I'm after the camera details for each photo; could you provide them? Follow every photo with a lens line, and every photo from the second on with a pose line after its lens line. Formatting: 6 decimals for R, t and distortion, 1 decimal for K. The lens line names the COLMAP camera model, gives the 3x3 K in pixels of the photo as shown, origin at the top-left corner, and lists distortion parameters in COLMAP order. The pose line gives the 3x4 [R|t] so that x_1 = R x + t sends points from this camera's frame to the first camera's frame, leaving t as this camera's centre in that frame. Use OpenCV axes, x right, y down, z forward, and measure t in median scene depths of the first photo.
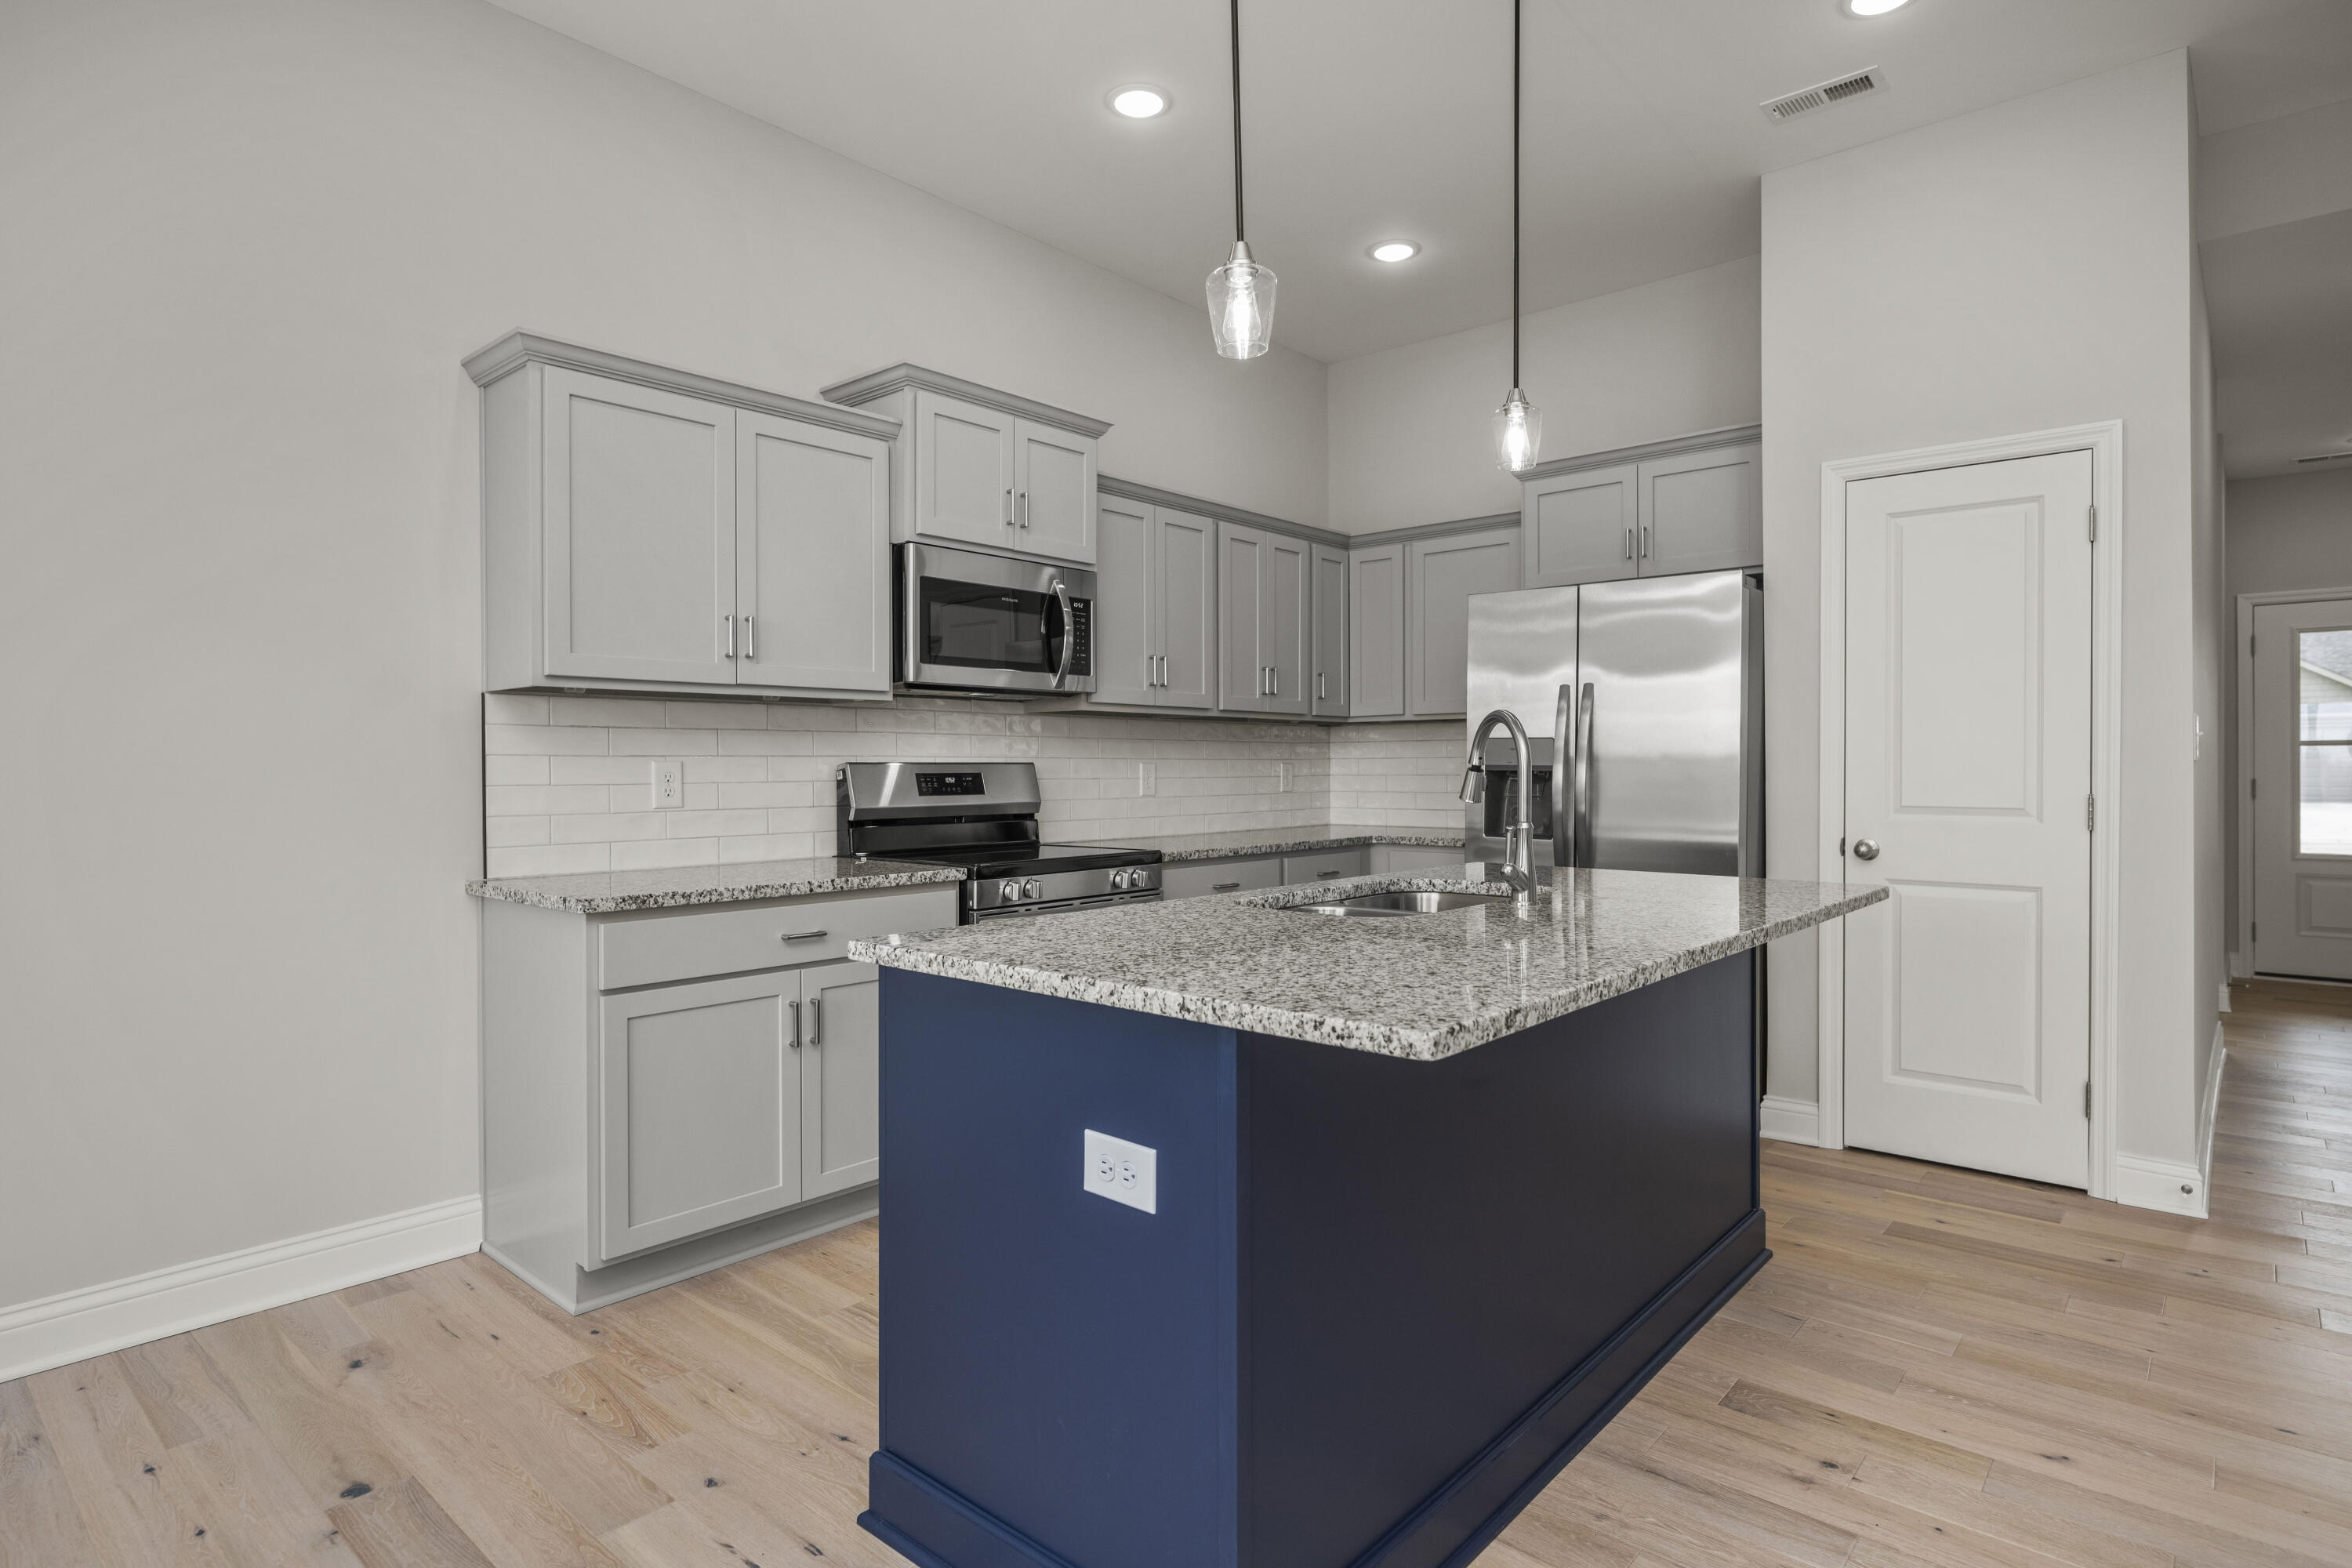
lens RADIAL K [[1221.6, 0, 1175.2], [0, 1221.6, 780.8], [0, 0, 1]] dist [0.000345, 0.000092]
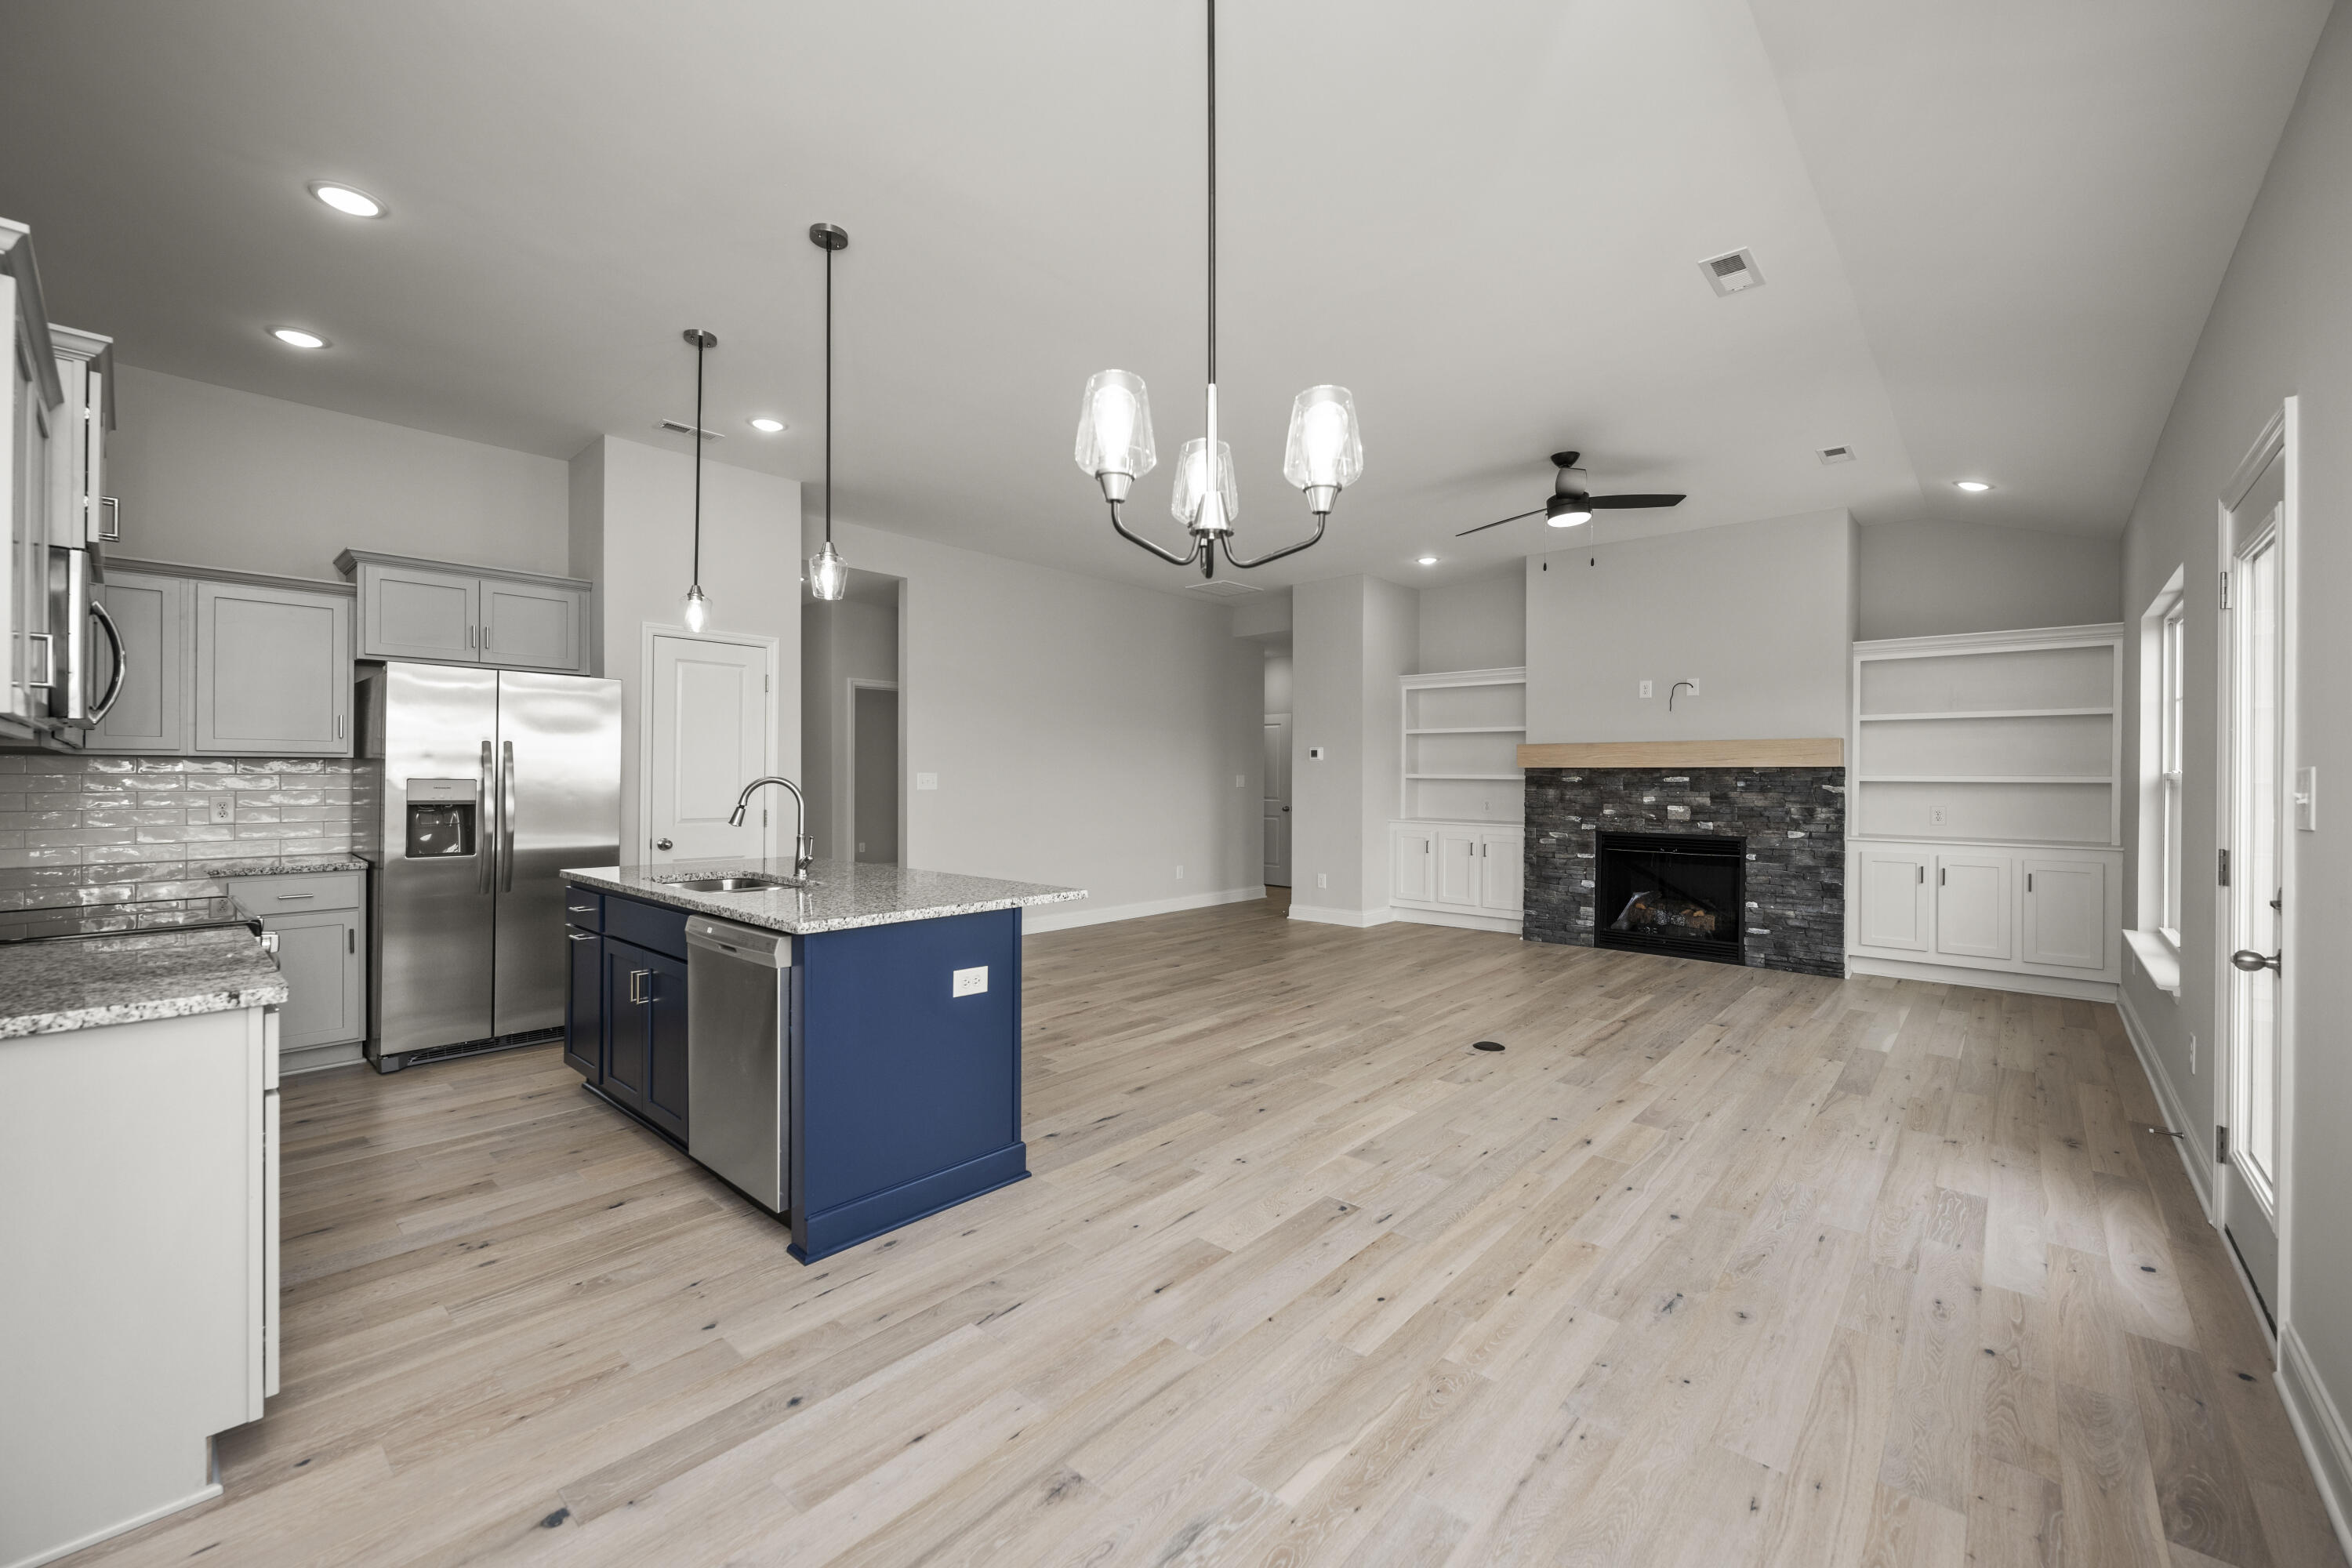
lens RADIAL K [[939.4, 0, 1174.3], [0, 939.4, 780.5], [0, 0, 1]] dist [0.000651, 0.000076]
pose [[0.008287, -0.000096, 0.999966, -1.427691], [0.005061, 0.999987, 0.000055, -0.058924], [-0.999953, 0.005060, 0.008287, 0.431803]]
